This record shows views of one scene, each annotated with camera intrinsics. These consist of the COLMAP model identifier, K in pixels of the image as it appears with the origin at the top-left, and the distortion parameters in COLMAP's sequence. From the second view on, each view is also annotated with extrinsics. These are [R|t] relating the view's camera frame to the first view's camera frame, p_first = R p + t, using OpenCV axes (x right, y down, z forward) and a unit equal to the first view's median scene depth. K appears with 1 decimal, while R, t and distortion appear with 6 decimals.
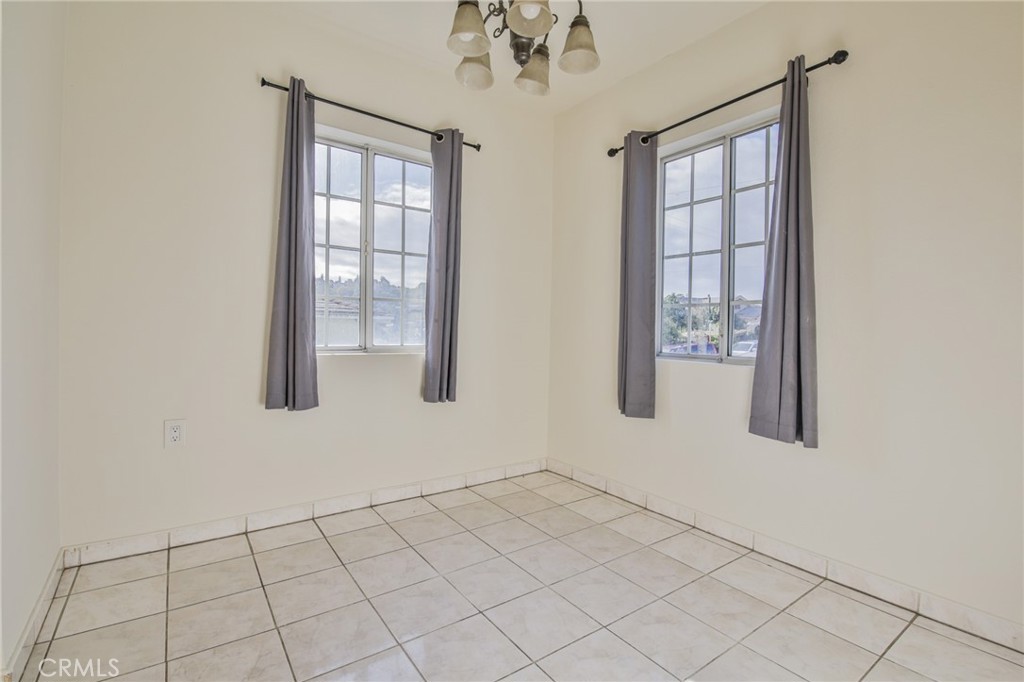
lens RADIAL K [[469.1, 0, 509.6], [0, 469.1, 339.1], [0, 0, 1]] dist [-0.011084, -0.000921]
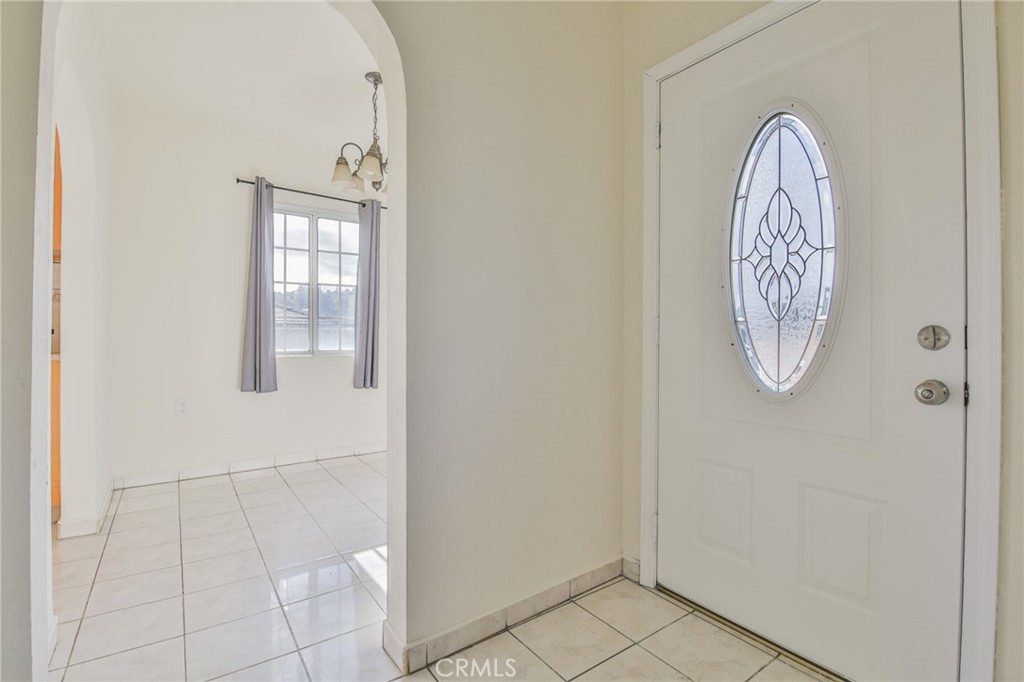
lens RADIAL K [[469.1, 0, 515.2], [0, 469.1, 337.1], [0, 0, 1]] dist [-0.011084, -0.000921]
pose [[0.999982, -0.004669, 0.003776, 0.334092], [0.004661, 0.999987, 0.002159, -0.027404], [-0.003786, -0.002141, 0.999991, -0.480854]]
